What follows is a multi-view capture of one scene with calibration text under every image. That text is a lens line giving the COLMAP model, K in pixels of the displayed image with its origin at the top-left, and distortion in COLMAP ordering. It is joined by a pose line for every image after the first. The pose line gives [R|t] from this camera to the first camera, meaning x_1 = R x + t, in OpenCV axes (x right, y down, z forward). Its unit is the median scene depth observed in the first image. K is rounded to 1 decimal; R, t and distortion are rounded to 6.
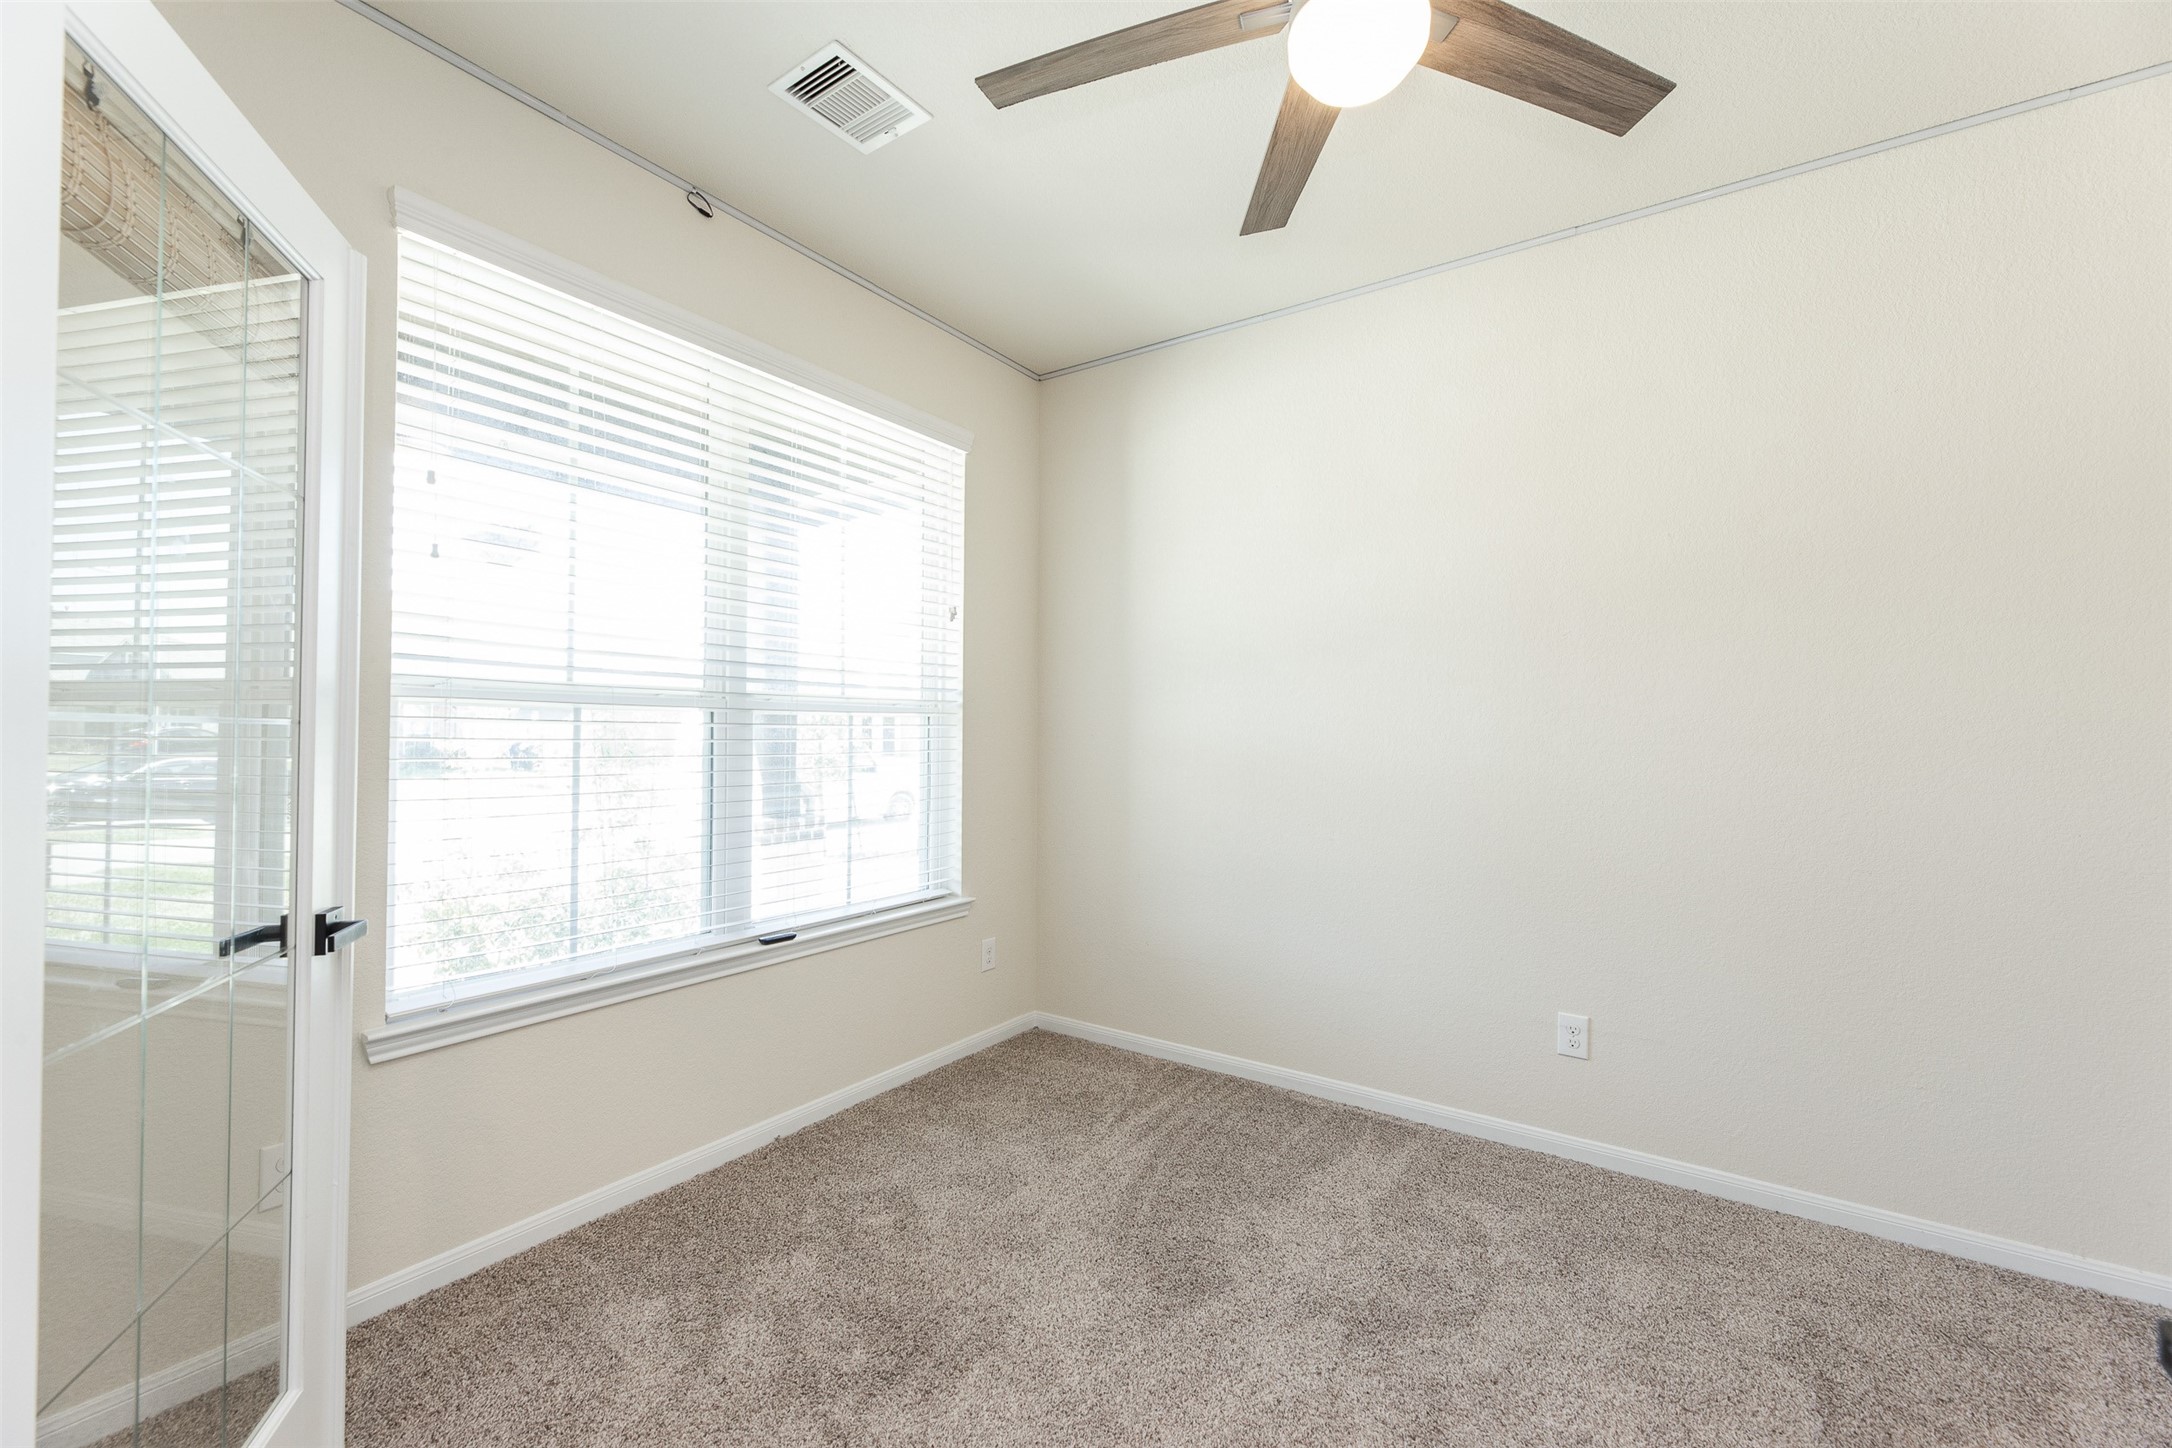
lens RADIAL K [[880.8, 0, 1087.9], [0, 880.8, 725.4], [0, 0, 1]] dist [-0.000784, -0.000398]
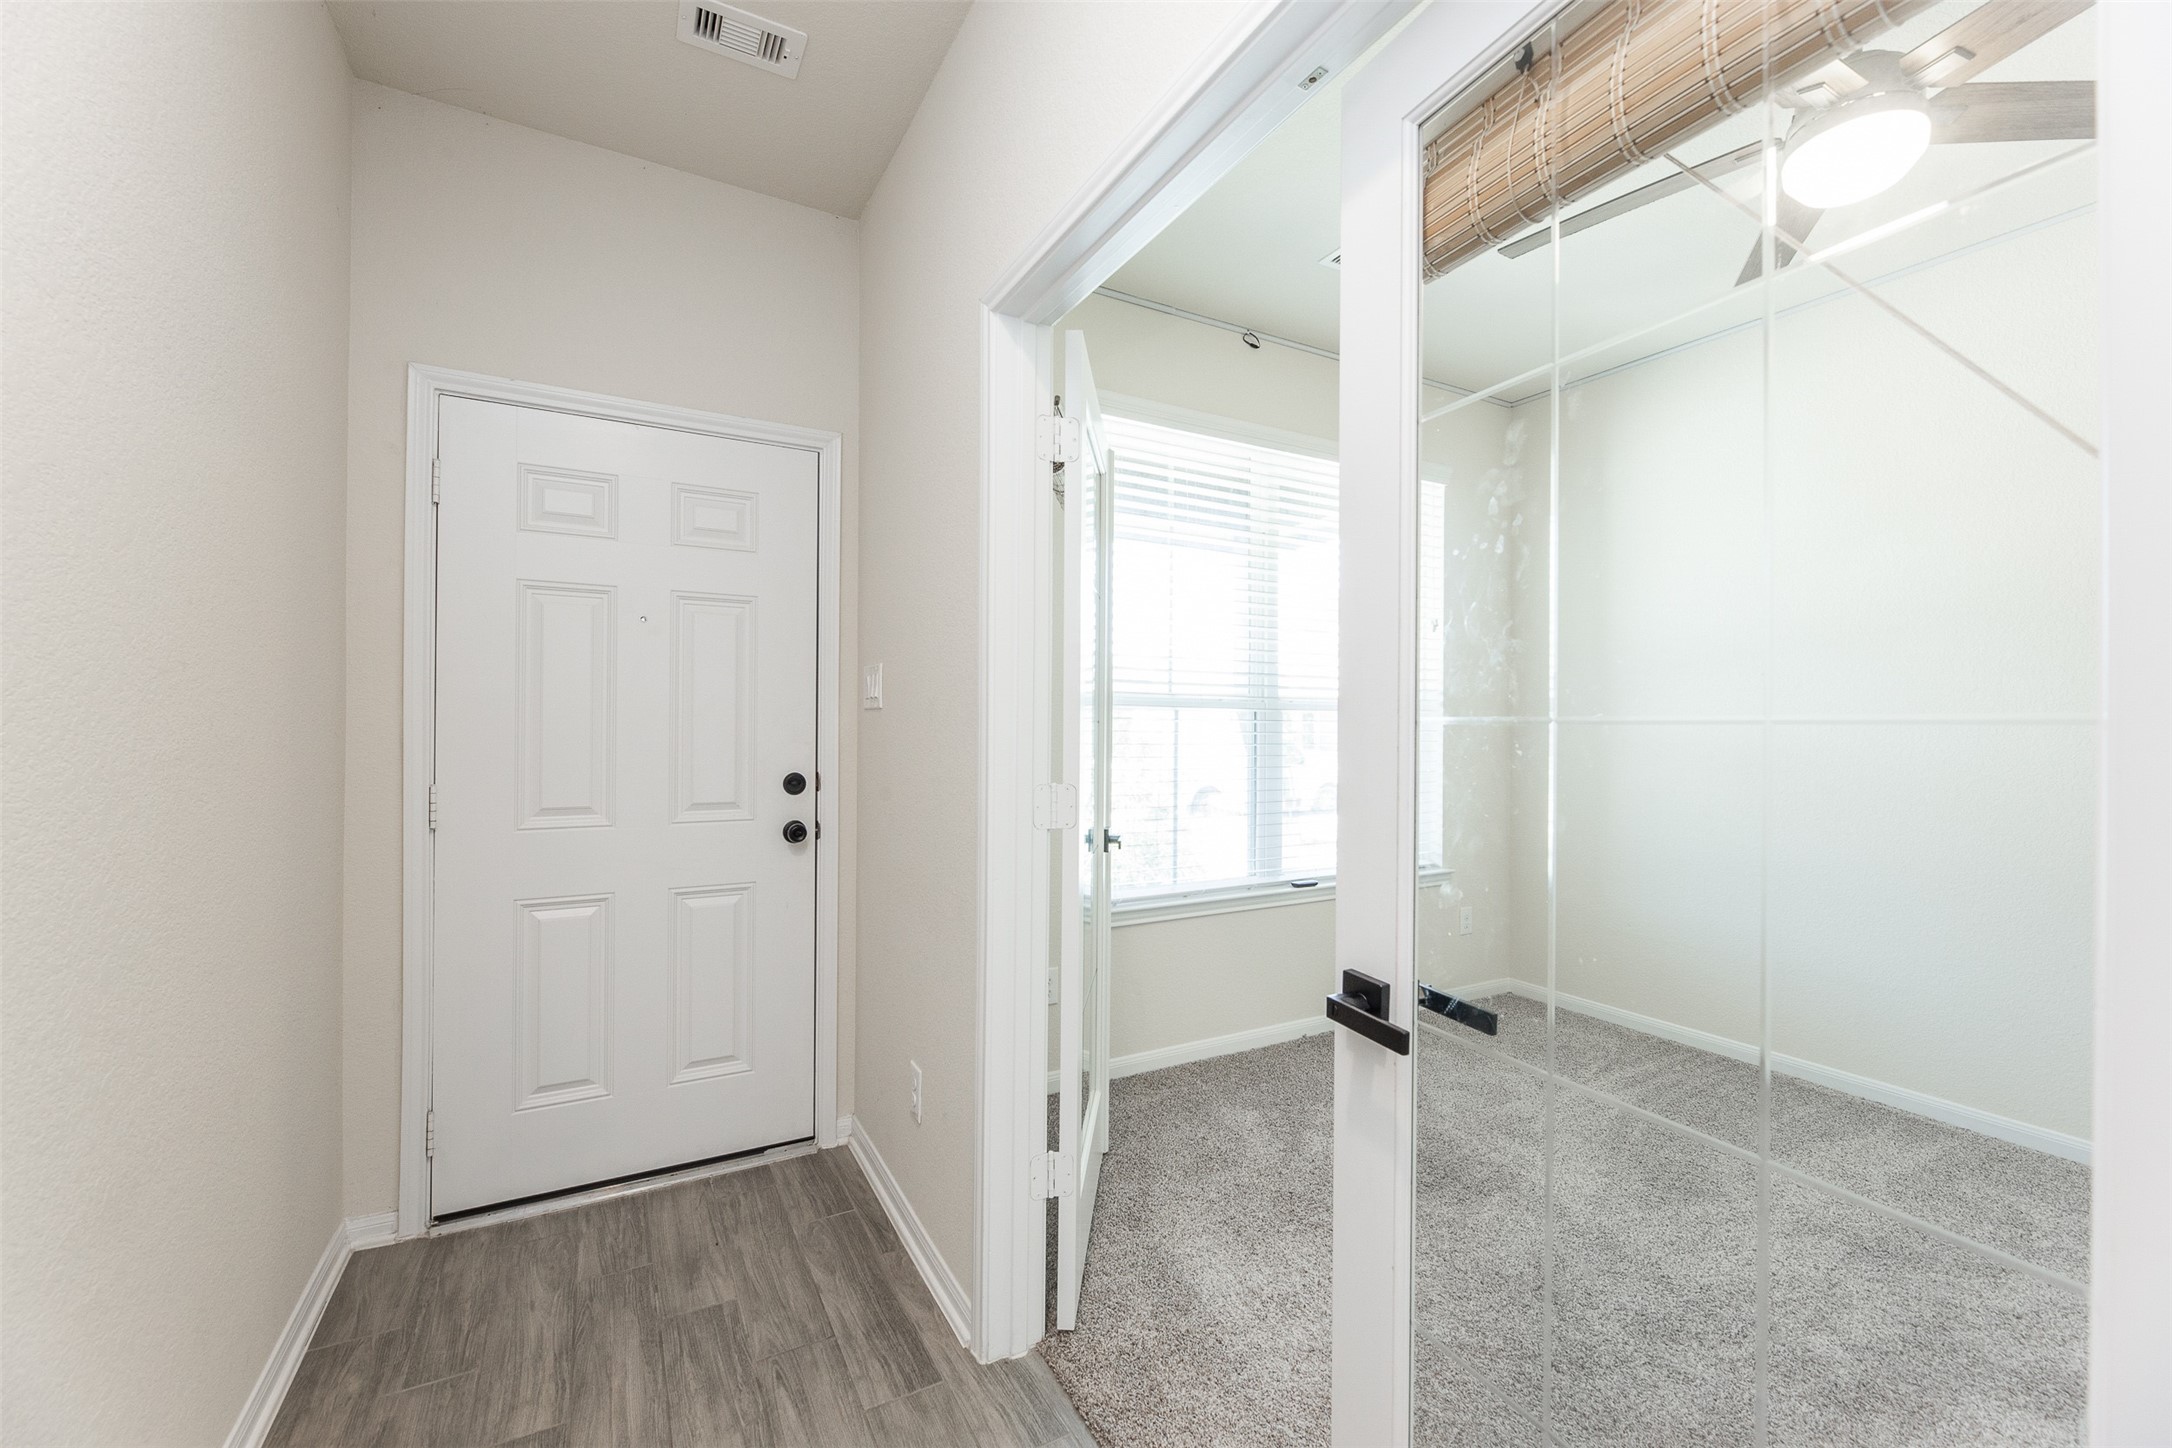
lens RADIAL K [[880.8, 0, 1087.9], [0, 880.8, 725.4], [0, 0, 1]] dist [-0.000784, -0.000398]
pose [[0.895189, -0.002301, -0.445681, -0.059142], [0.004906, 0.999977, 0.004692, -0.002134], [0.445660, -0.006387, 0.895180, -0.337946]]
